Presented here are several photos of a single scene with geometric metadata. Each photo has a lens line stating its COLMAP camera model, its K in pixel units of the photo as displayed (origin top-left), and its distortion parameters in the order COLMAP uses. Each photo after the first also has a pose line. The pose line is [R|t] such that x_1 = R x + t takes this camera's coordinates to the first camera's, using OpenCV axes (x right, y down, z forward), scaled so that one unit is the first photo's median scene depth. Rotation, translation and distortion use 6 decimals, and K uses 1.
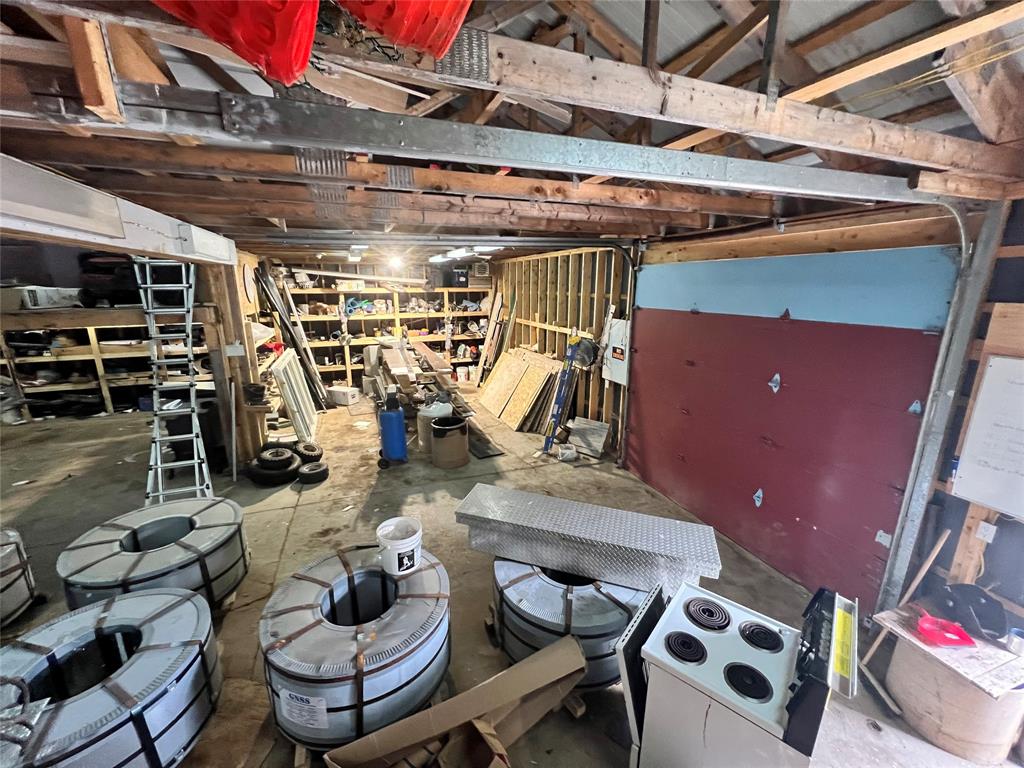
lens RADIAL K [[410.7, 0, 511.6], [0, 410.7, 382.3], [0, 0, 1]] dist [0.000682, 0.000032]
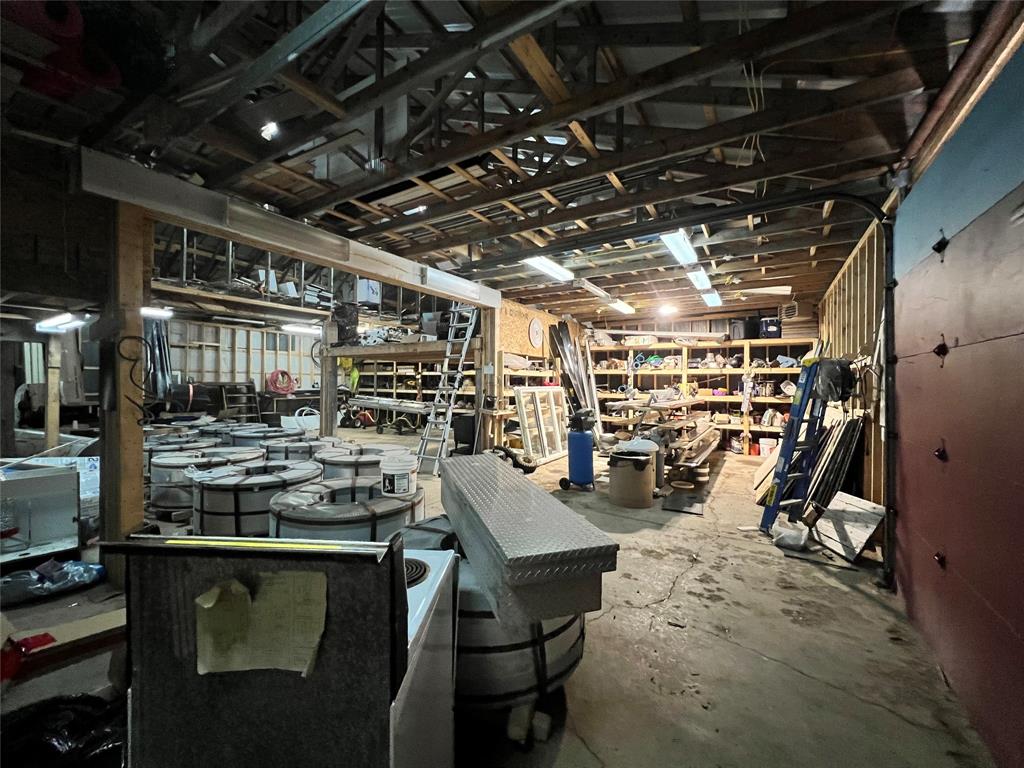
lens RADIAL K [[410.7, 0, 510.2], [0, 410.7, 387.3], [0, 0, 1]] dist [0.000682, 0.000032]
pose [[0.592613, 0.013316, -0.805377, 0.244695], [-0.196612, 0.972011, -0.128599, 0.073881], [0.781124, 0.234556, 0.578644, 0.157478]]
